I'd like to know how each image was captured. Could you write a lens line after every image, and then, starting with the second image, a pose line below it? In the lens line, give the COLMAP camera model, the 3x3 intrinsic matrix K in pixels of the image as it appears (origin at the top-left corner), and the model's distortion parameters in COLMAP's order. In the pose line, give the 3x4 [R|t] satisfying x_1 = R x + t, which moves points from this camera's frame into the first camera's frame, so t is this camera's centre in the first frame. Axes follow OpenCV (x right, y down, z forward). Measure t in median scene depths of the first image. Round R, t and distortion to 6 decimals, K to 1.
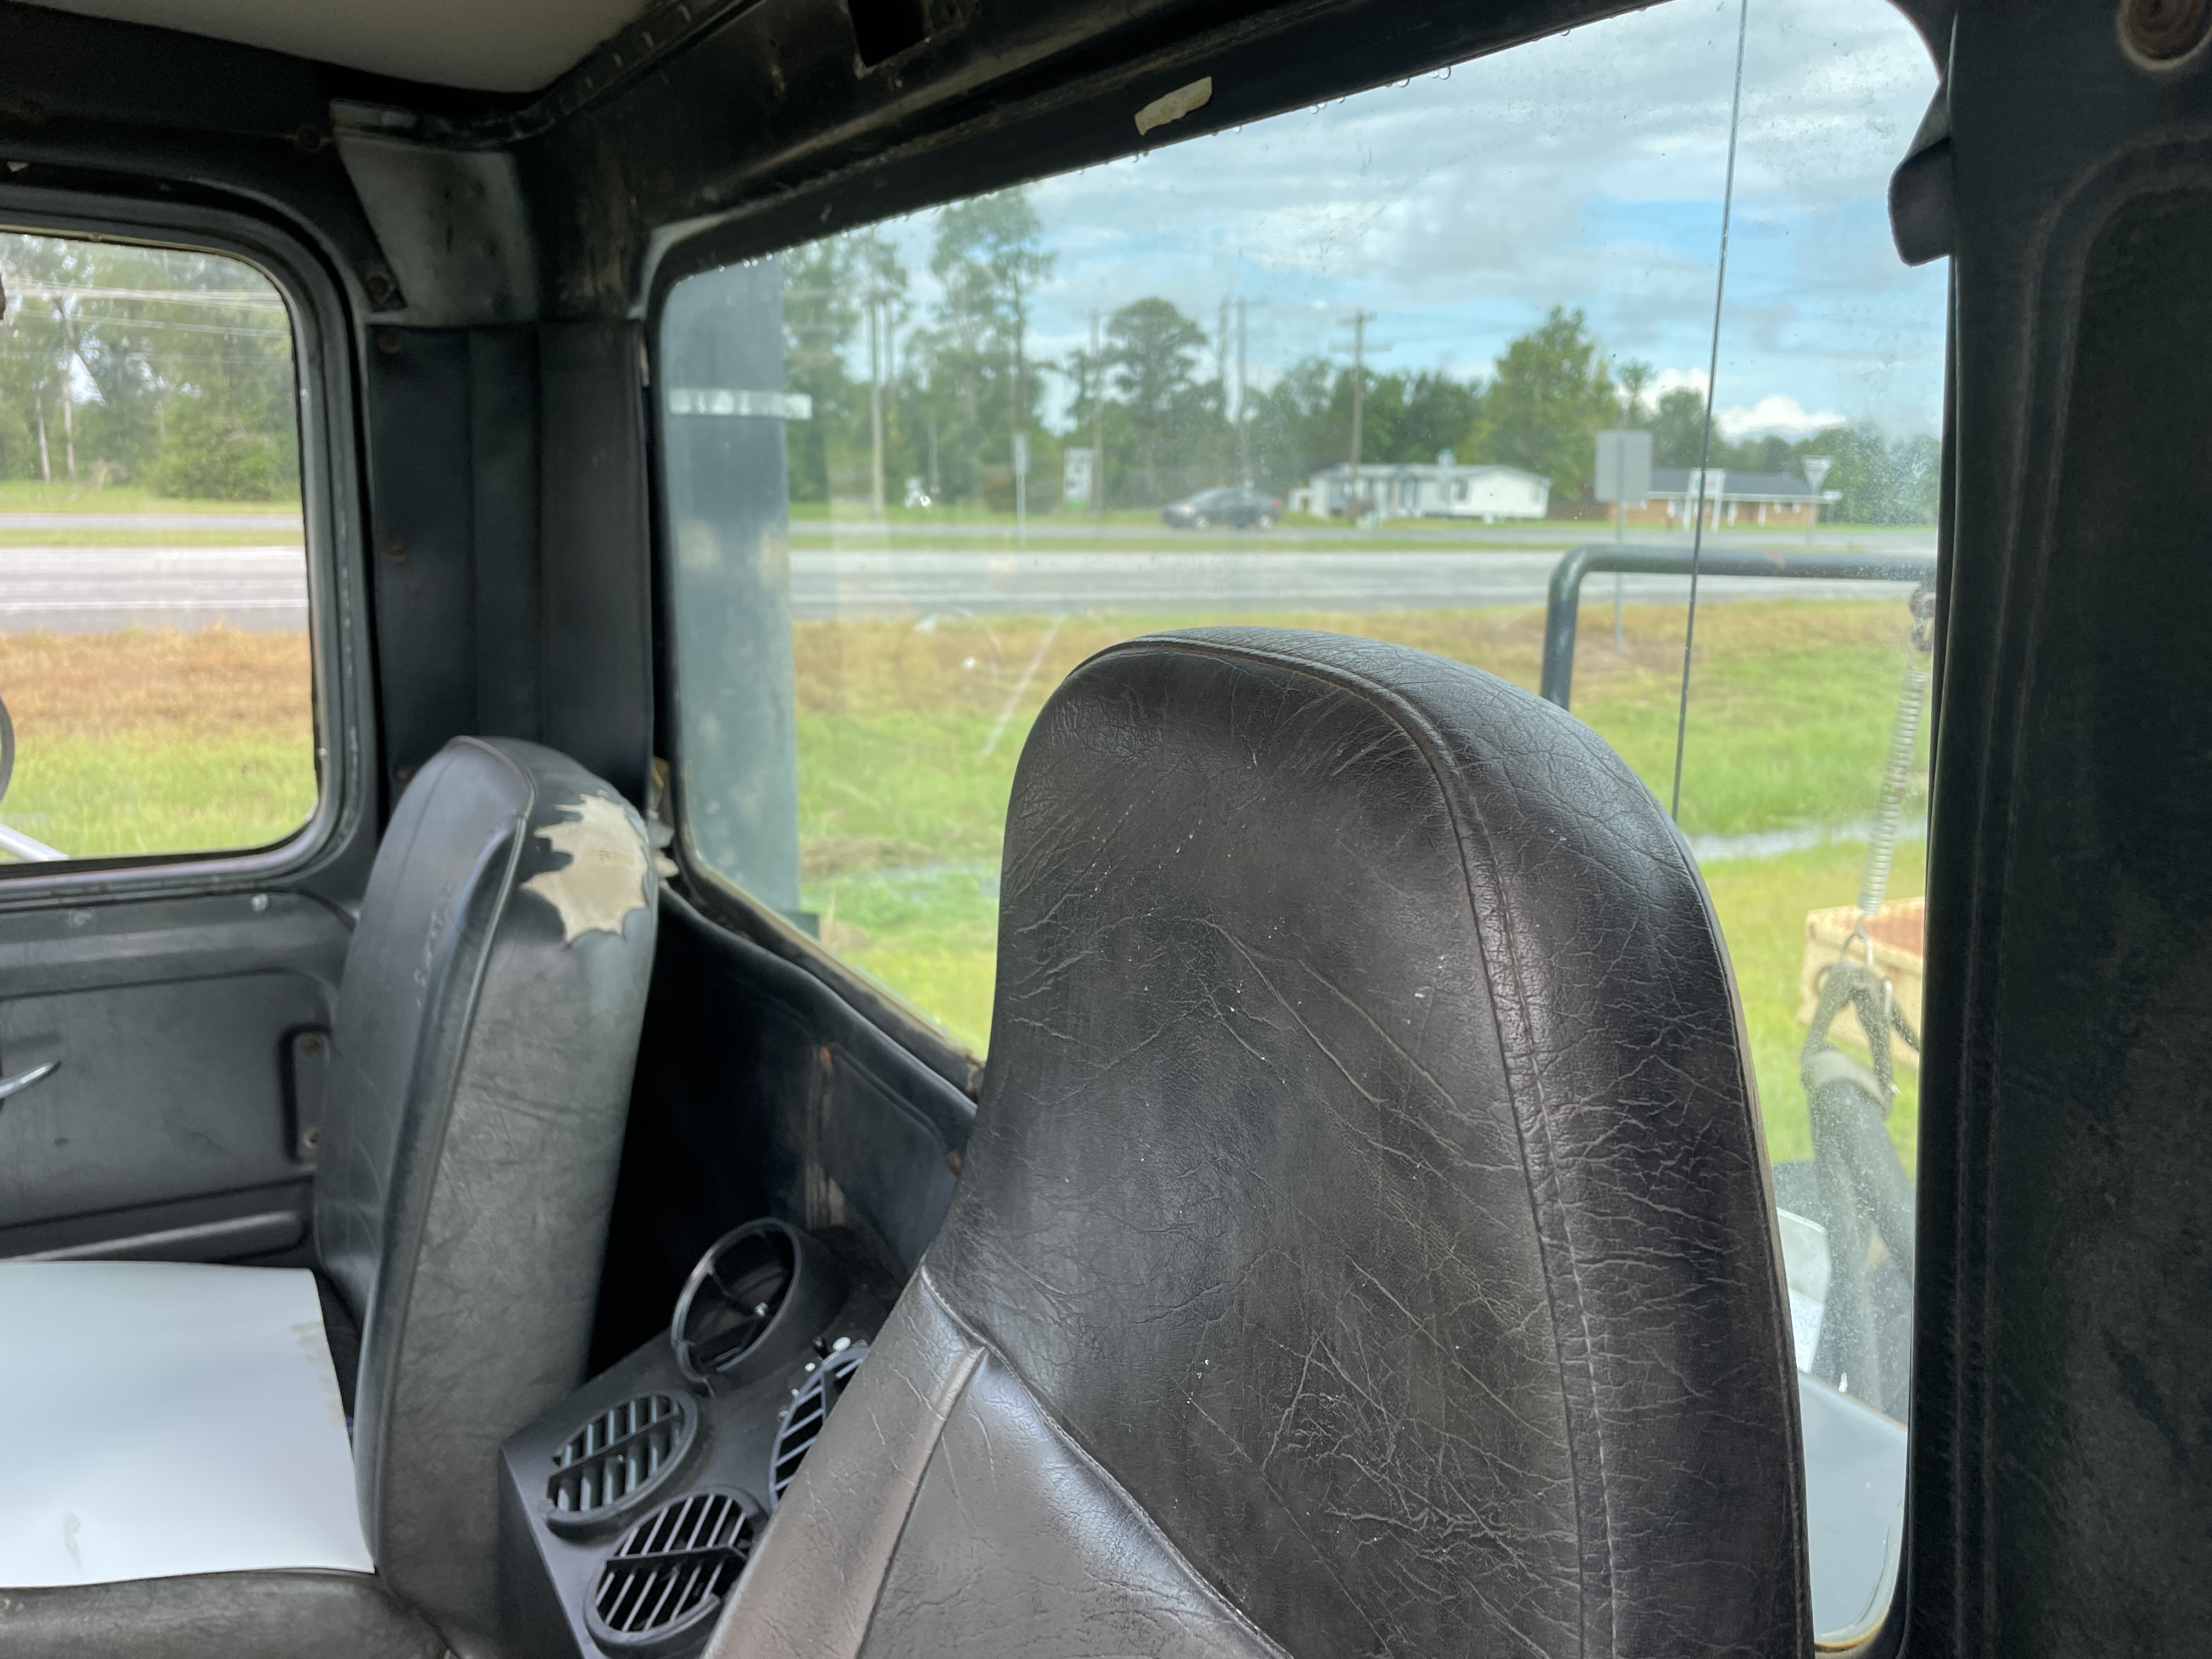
lens RADIAL K [[1648.4, 0, 1106.0], [0, 1648.4, 829.5], [0, 0, 1]] dist [-0.000255, -0.005602]
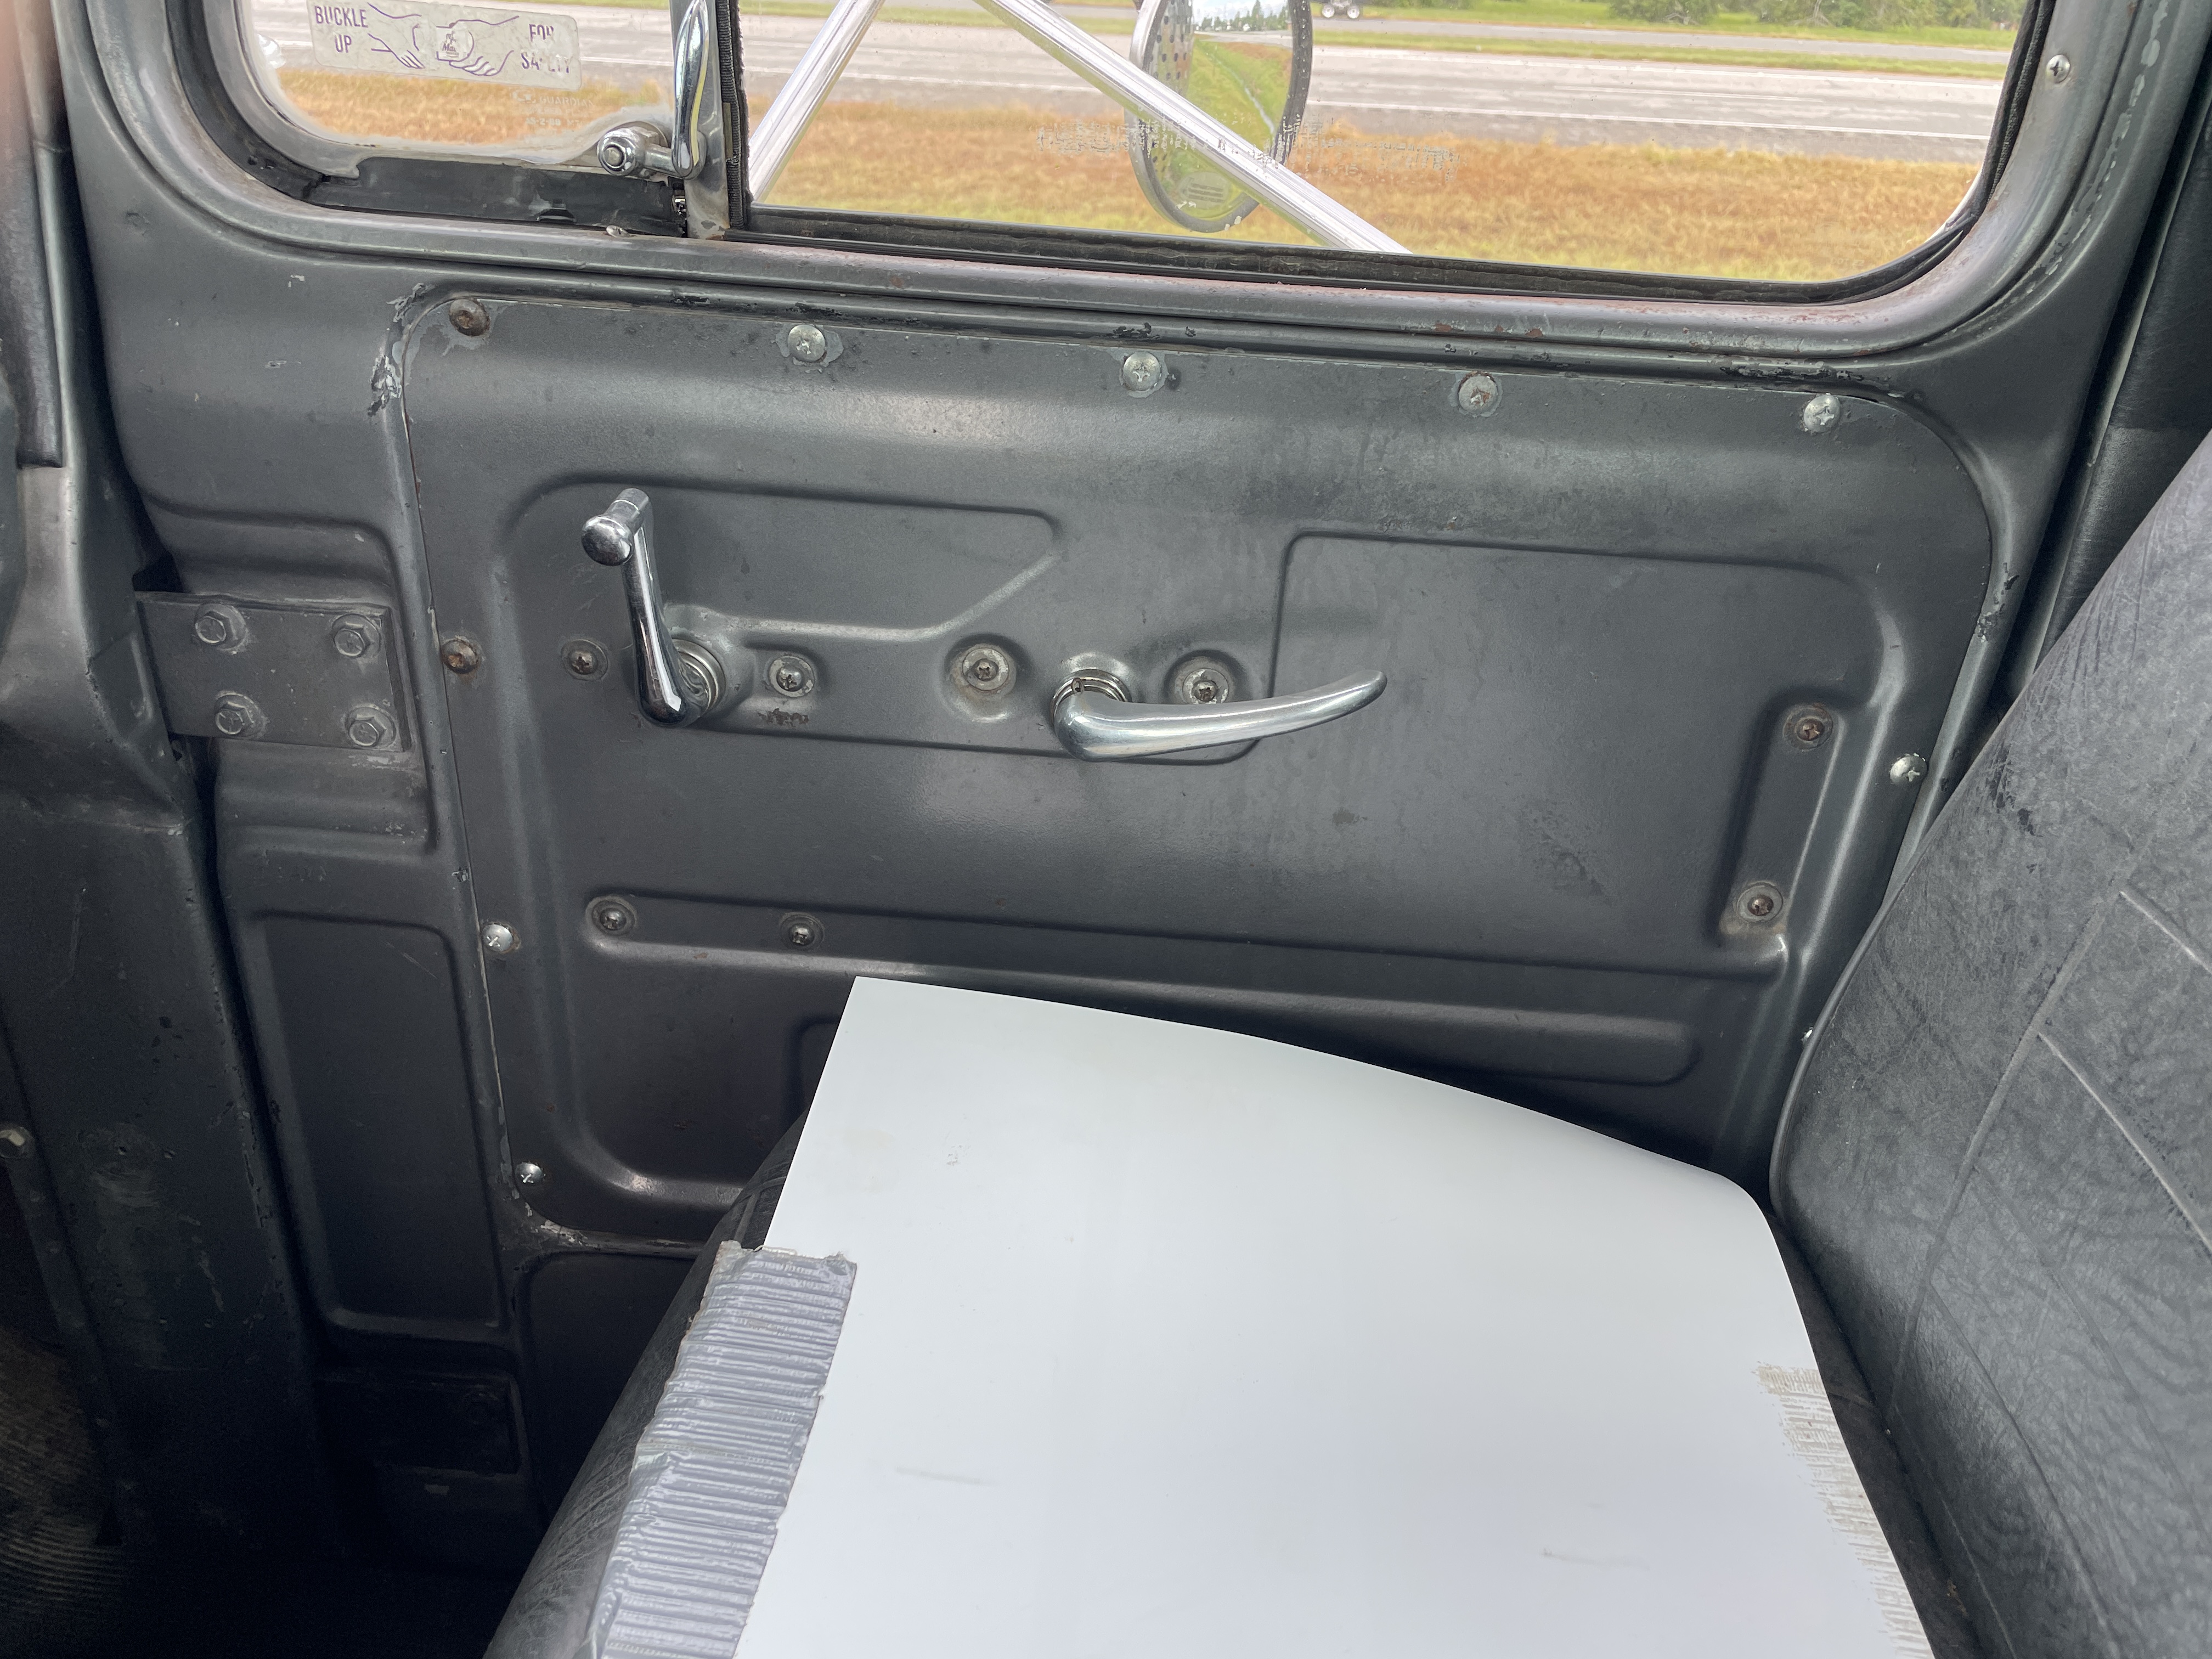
lens RADIAL K [[1648.4, 0, 1106.0], [0, 1648.4, 829.5], [0, 0, 1]] dist [-0.000255, -0.005602]
pose [[0.817579, 0.271805, -0.507629, -0.418823], [-0.131138, 0.946305, 0.295481, 0.045399], [0.560685, -0.175010, 0.809323, 0.515610]]
